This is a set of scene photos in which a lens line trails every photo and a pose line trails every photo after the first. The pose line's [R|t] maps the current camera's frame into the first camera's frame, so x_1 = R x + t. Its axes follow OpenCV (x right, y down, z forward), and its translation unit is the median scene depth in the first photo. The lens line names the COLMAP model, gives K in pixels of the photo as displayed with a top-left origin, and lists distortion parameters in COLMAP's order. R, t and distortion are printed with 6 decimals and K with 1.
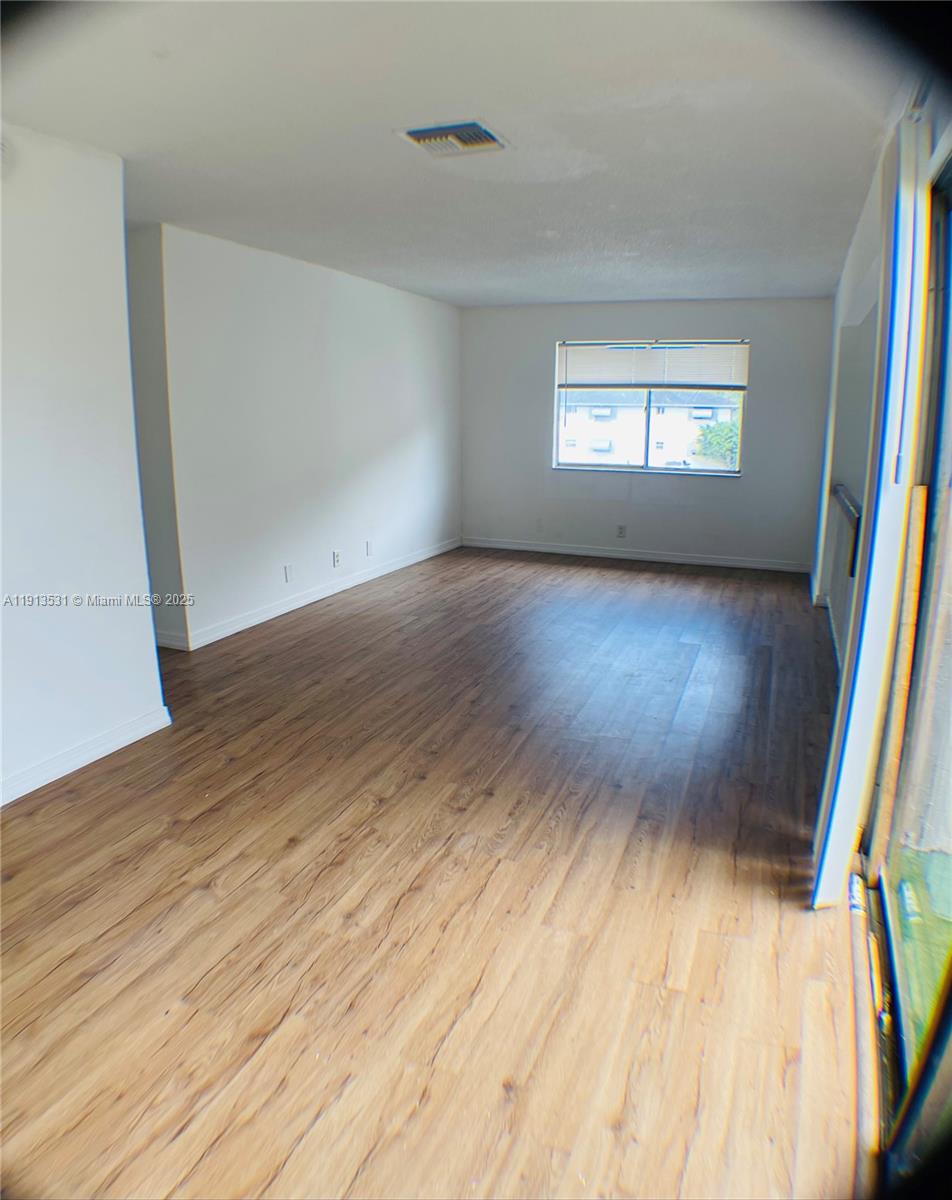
lens RADIAL K [[757.3, 0, 476.8], [0, 757.3, 555.9], [0, 0, 1]] dist [-0.145539, 0.004382]
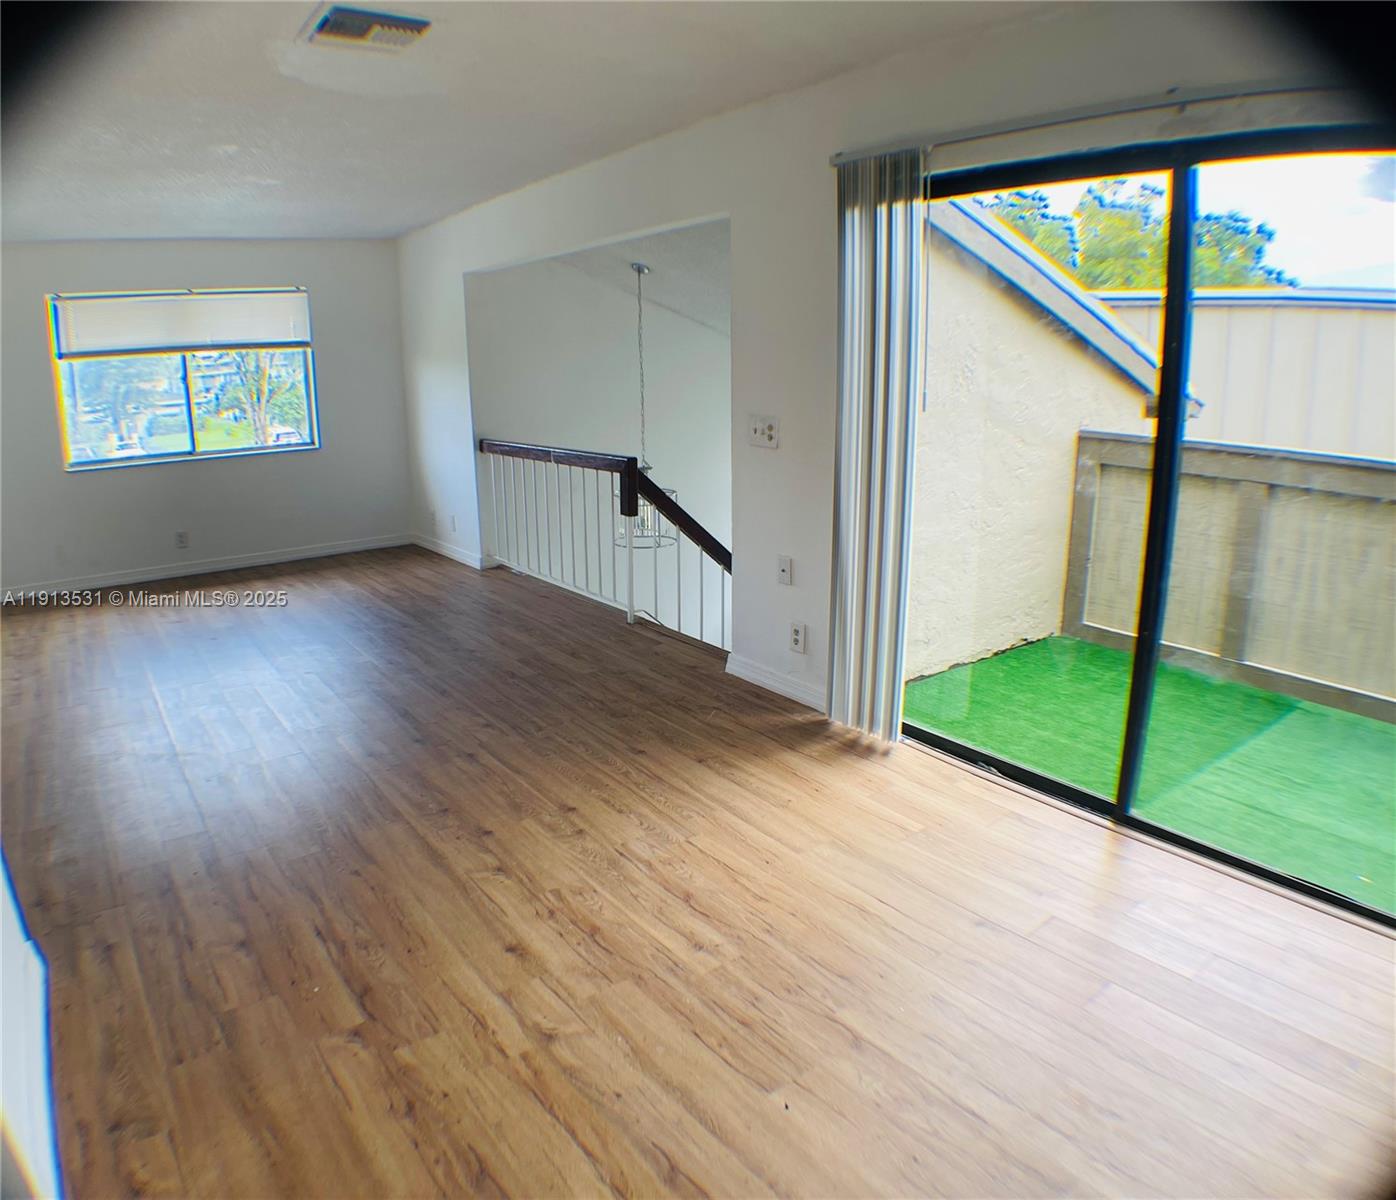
lens RADIAL K [[916.2, 0, 659.7], [0, 916.2, 574.8], [0, 0, 1]] dist [-0.152707, 0.021113]
pose [[0.534036, -0.204558, 0.820342, -0.779607], [0.178766, 0.975672, 0.126915, -0.067403], [-0.826346, 0.078872, 0.557612, 0.319528]]
